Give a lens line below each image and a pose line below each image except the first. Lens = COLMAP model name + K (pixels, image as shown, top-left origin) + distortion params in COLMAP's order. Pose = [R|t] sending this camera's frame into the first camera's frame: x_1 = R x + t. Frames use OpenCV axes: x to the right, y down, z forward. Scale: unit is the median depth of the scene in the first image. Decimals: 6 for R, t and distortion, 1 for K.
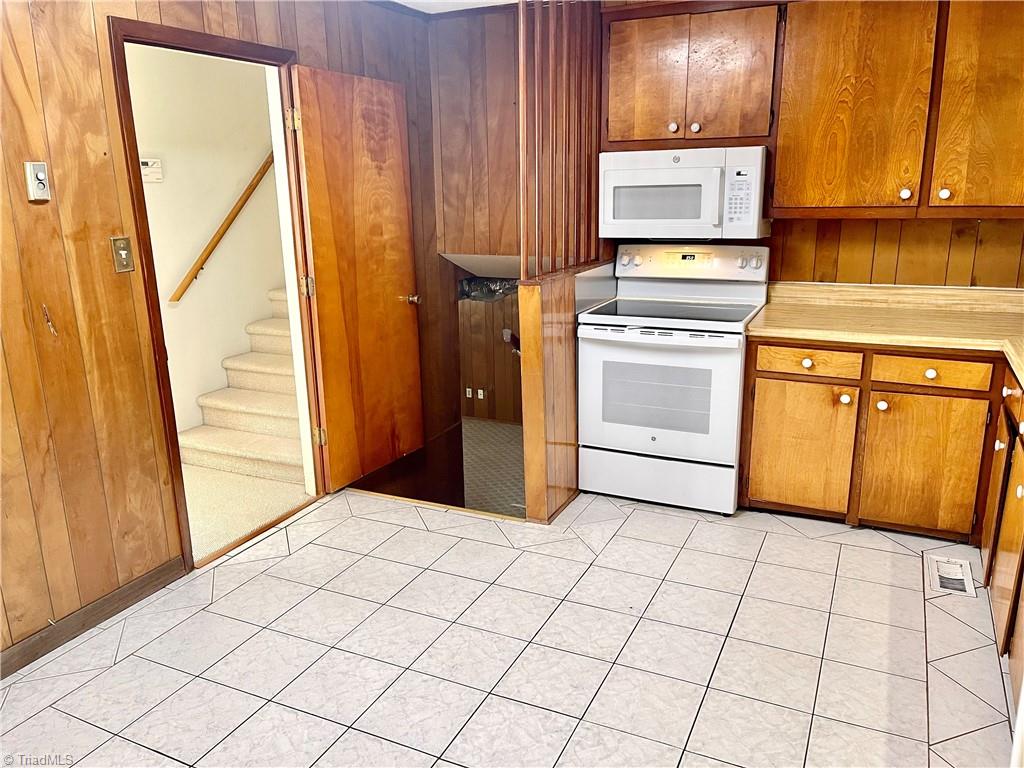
lens RADIAL K [[774.9, 0, 512.1], [0, 774.9, 383.5], [0, 0, 1]] dist [0.002096, 0.000071]
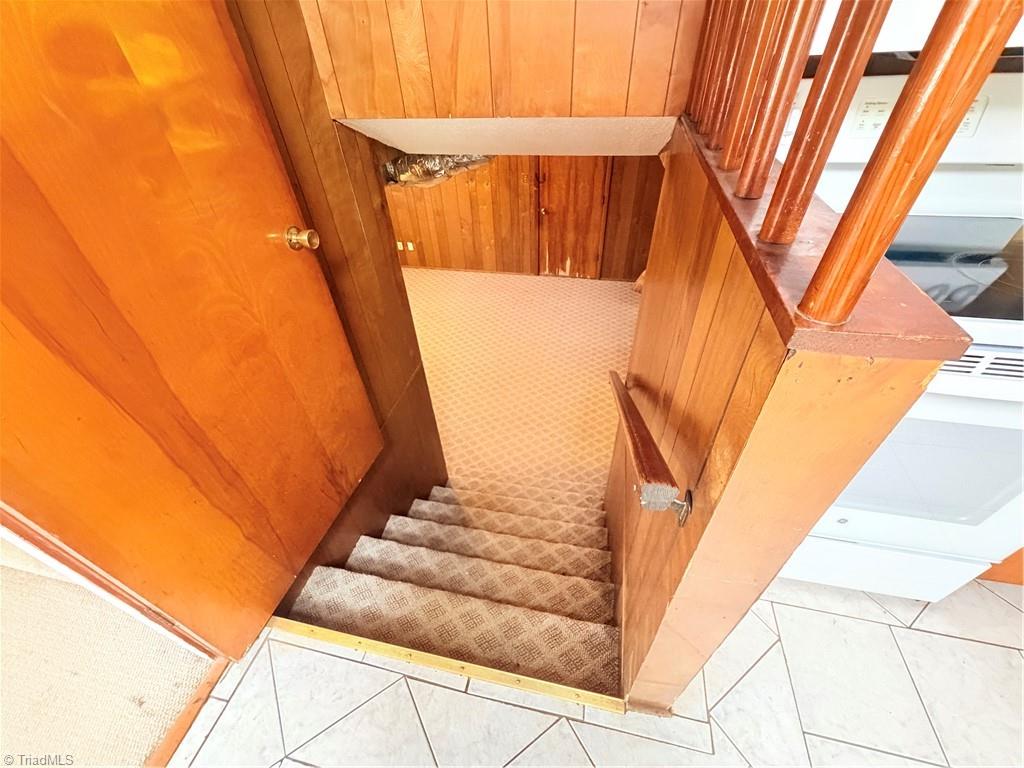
lens RADIAL K [[412.3, 0, 513.9], [0, 412.3, 386.3], [0, 0, 1]] dist [-0.002564, -0.000142]
pose [[0.972711, -0.164282, 0.163844, -0.052306], [0.078199, 0.896970, 0.435120, -0.119087], [-0.218446, -0.410433, 0.885340, 0.663719]]
